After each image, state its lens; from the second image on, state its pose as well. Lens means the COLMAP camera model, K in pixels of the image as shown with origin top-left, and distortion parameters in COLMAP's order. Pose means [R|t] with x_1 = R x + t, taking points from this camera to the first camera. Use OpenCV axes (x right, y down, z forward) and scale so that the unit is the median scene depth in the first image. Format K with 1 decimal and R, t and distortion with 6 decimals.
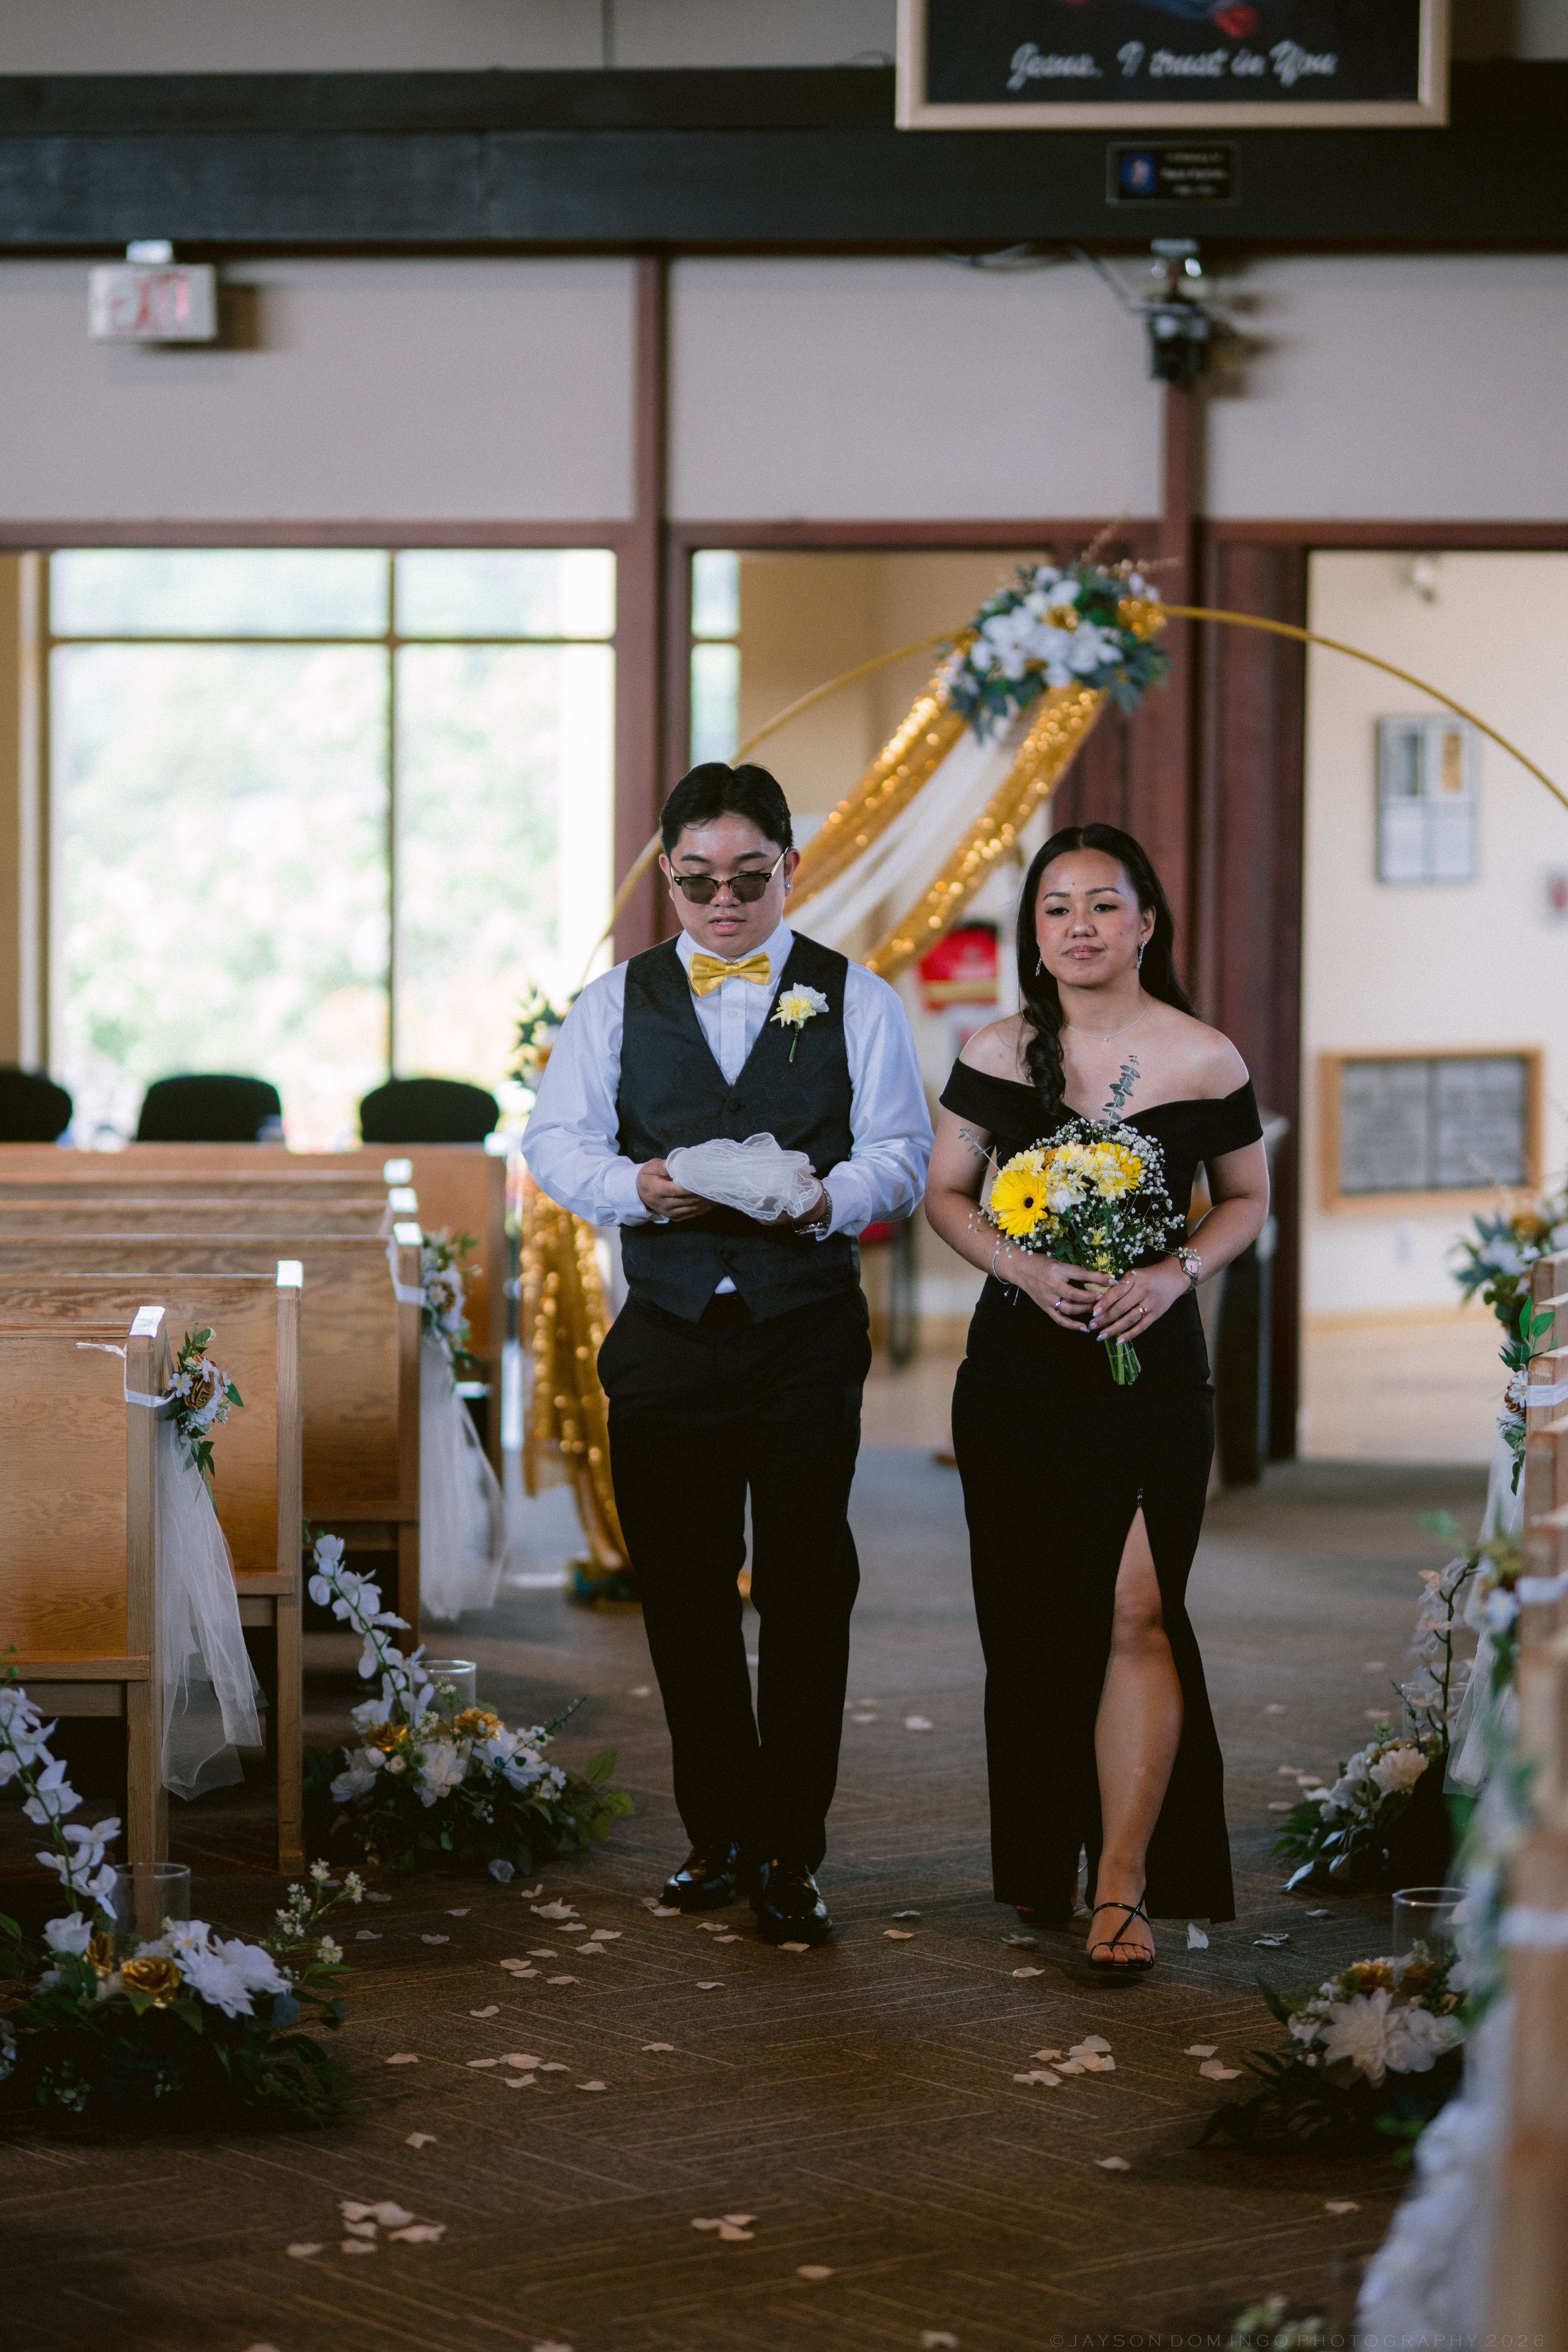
lens RADIAL K [[5975.4, 0, 769.4], [0, 5975.4, 1233.1], [0, 0, 1]] dist [0.008311, -0.546664]
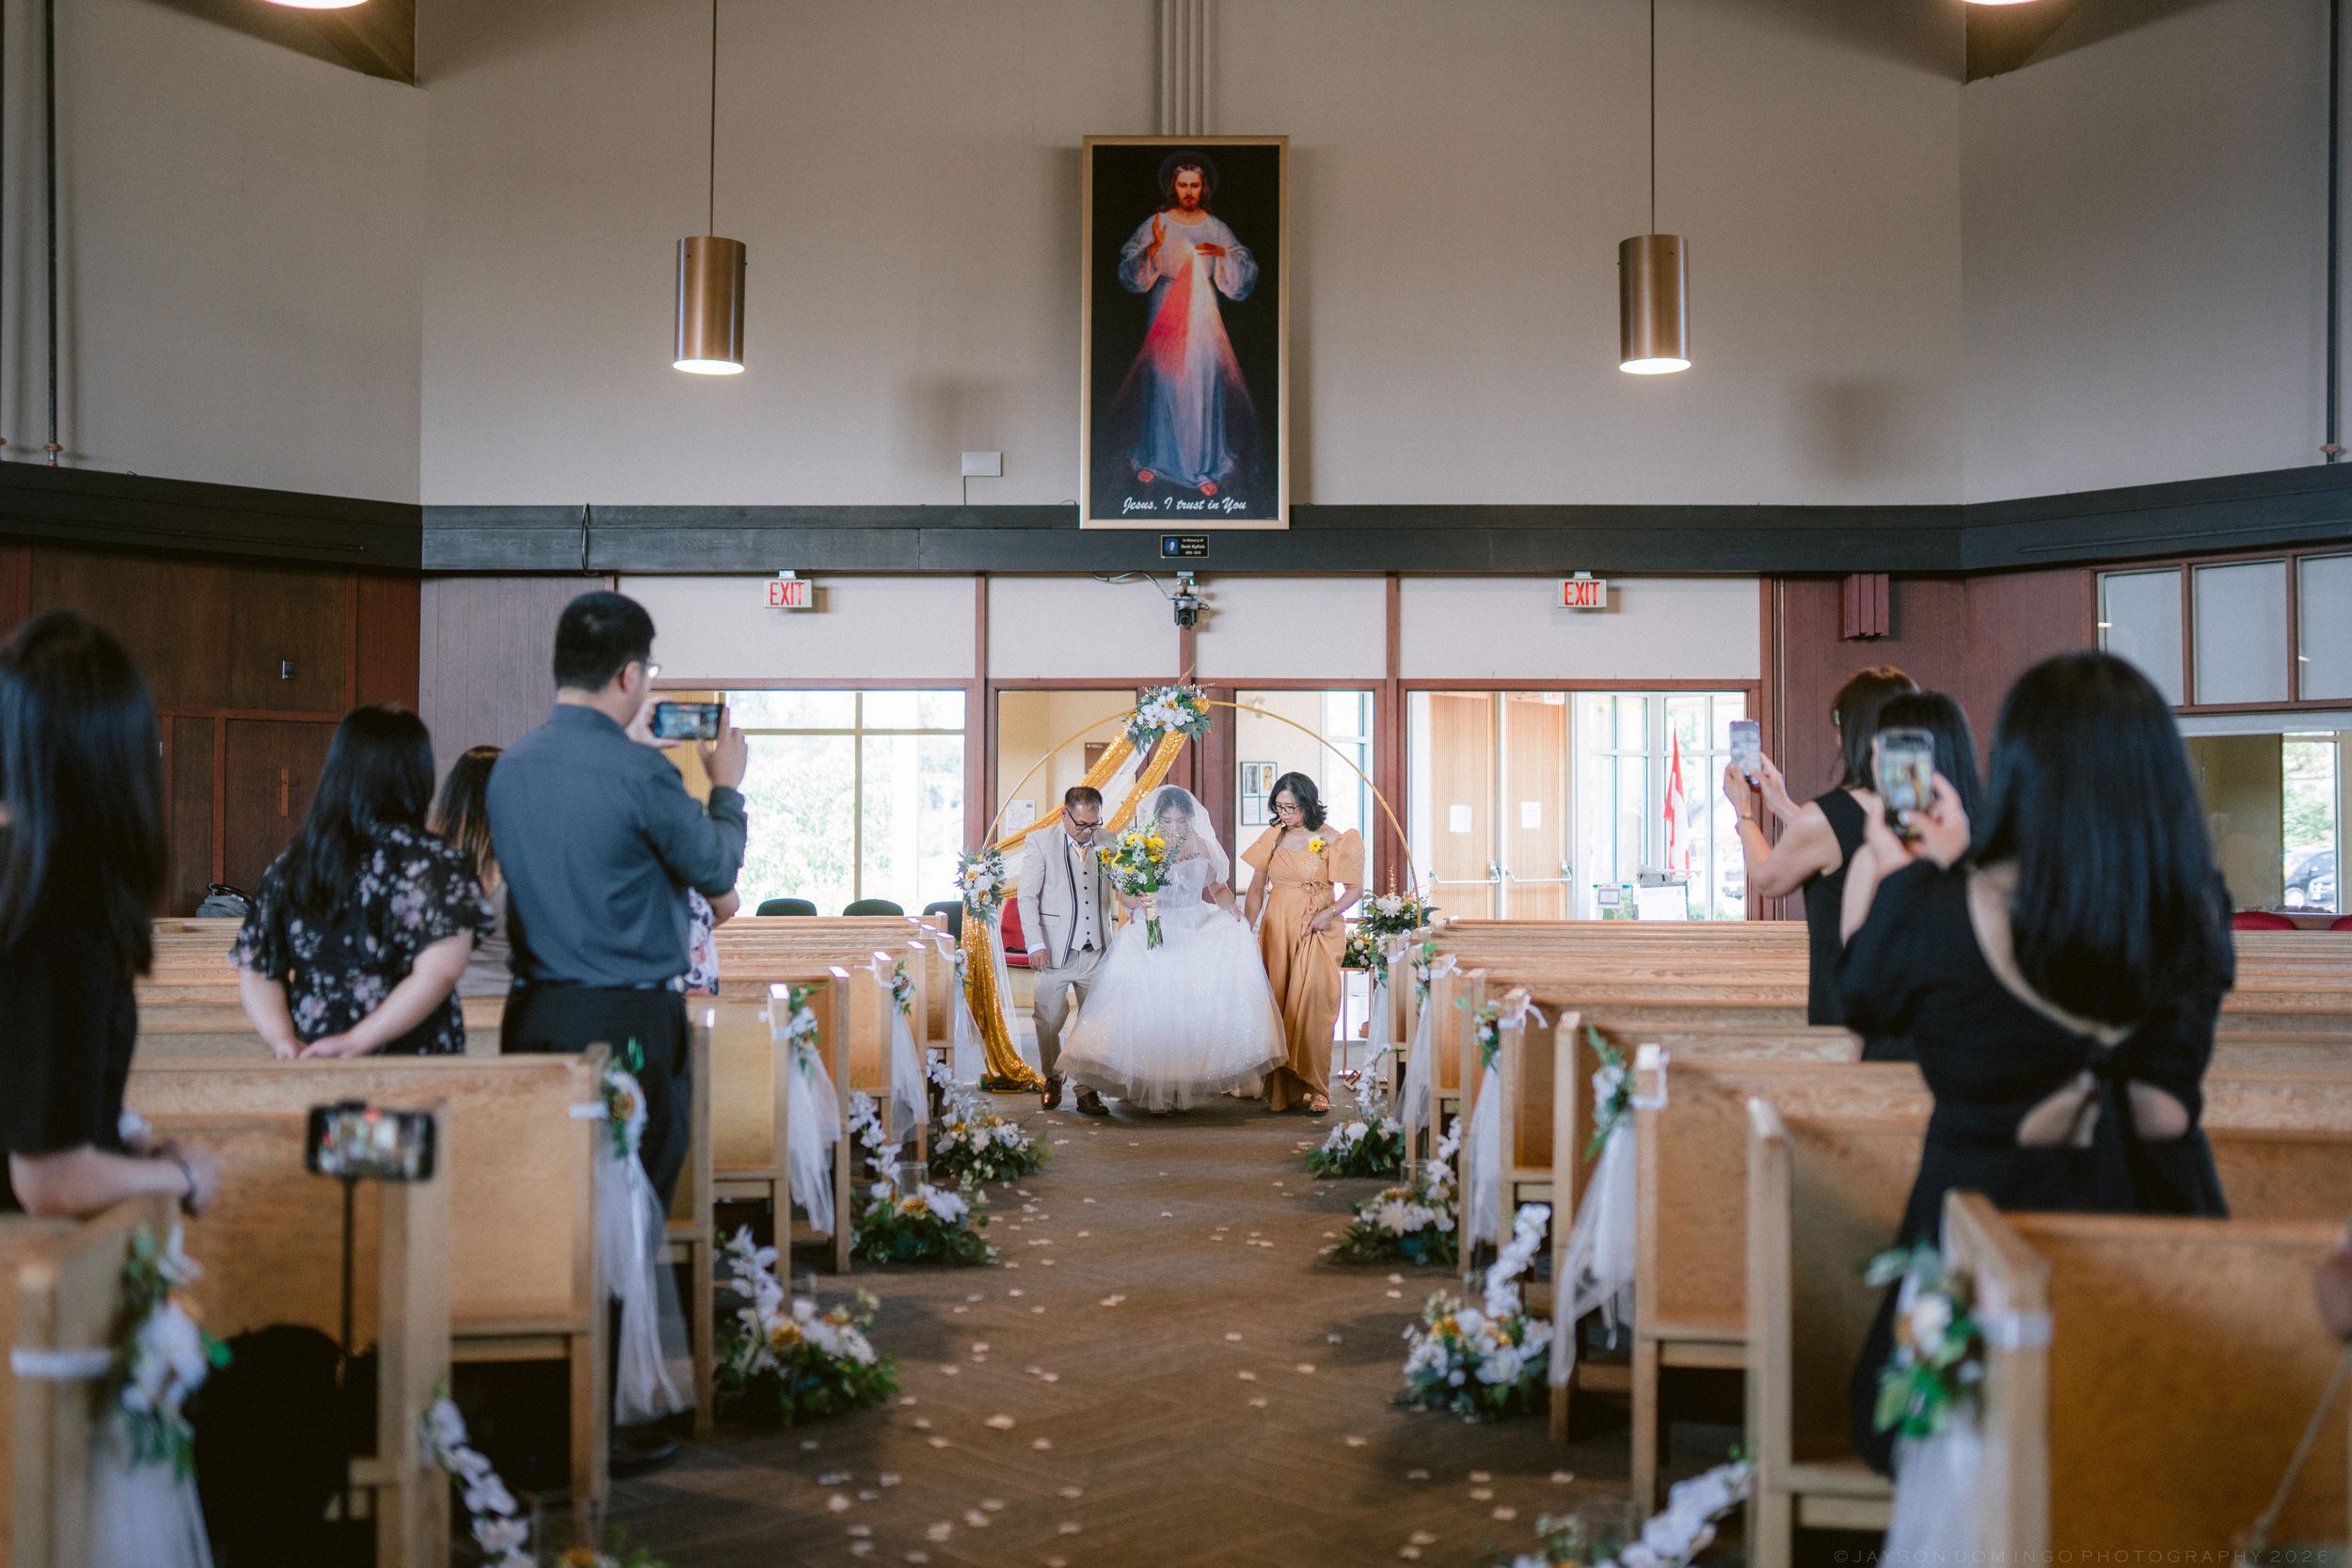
lens RADIAL K [[2318.8, 0, 1175.2], [0, 2318.8, 779.7], [0, 0, 1]] dist [-0.055032, 0.019446]
pose [[0.993223, -0.002044, 0.116205, -0.084987], [0.012914, 0.995594, -0.092870, 0.029506], [-0.115503, 0.093742, 0.988874, 0.005832]]
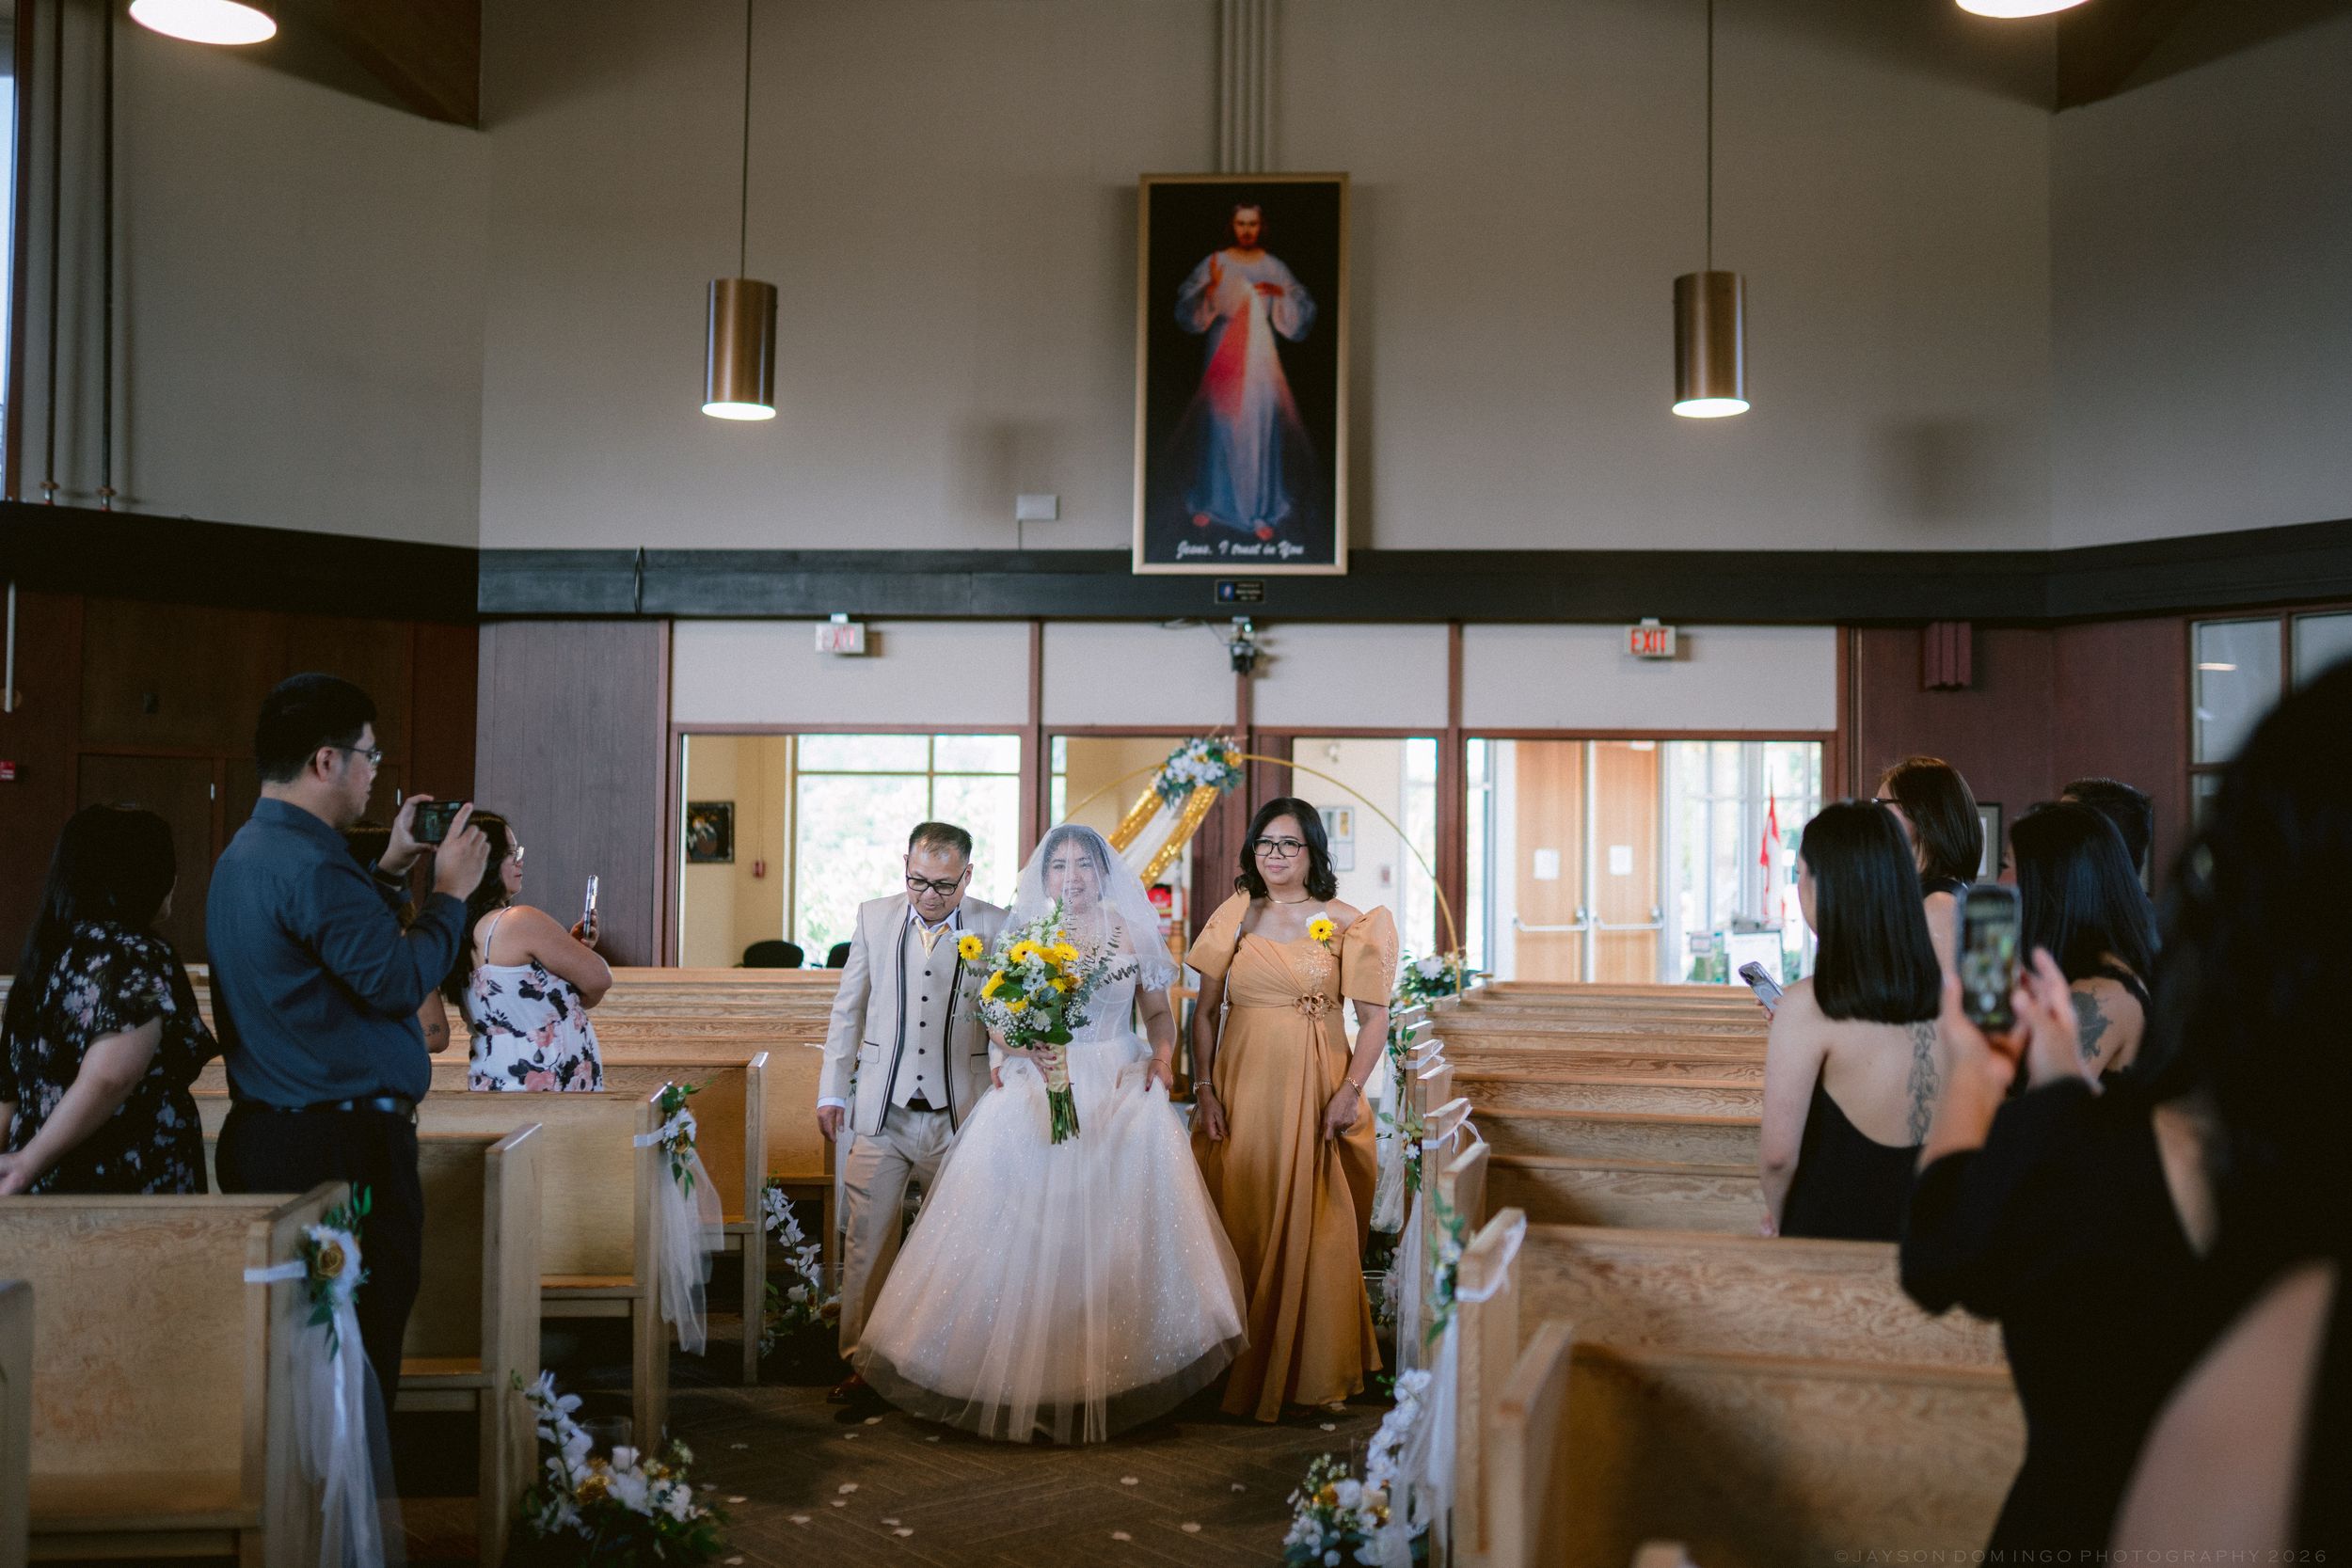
lens RADIAL K [[2255.4, 0, 1193.0], [0, 2255.4, 782.8], [0, 0, 1]] dist [-0.046974, 0.010297]
pose [[0.998438, 0.006163, 0.055522, -0.009520], [-0.000459, 0.994767, -0.102164, 0.005681], [-0.055861, 0.101979, 0.993217, 0.070333]]
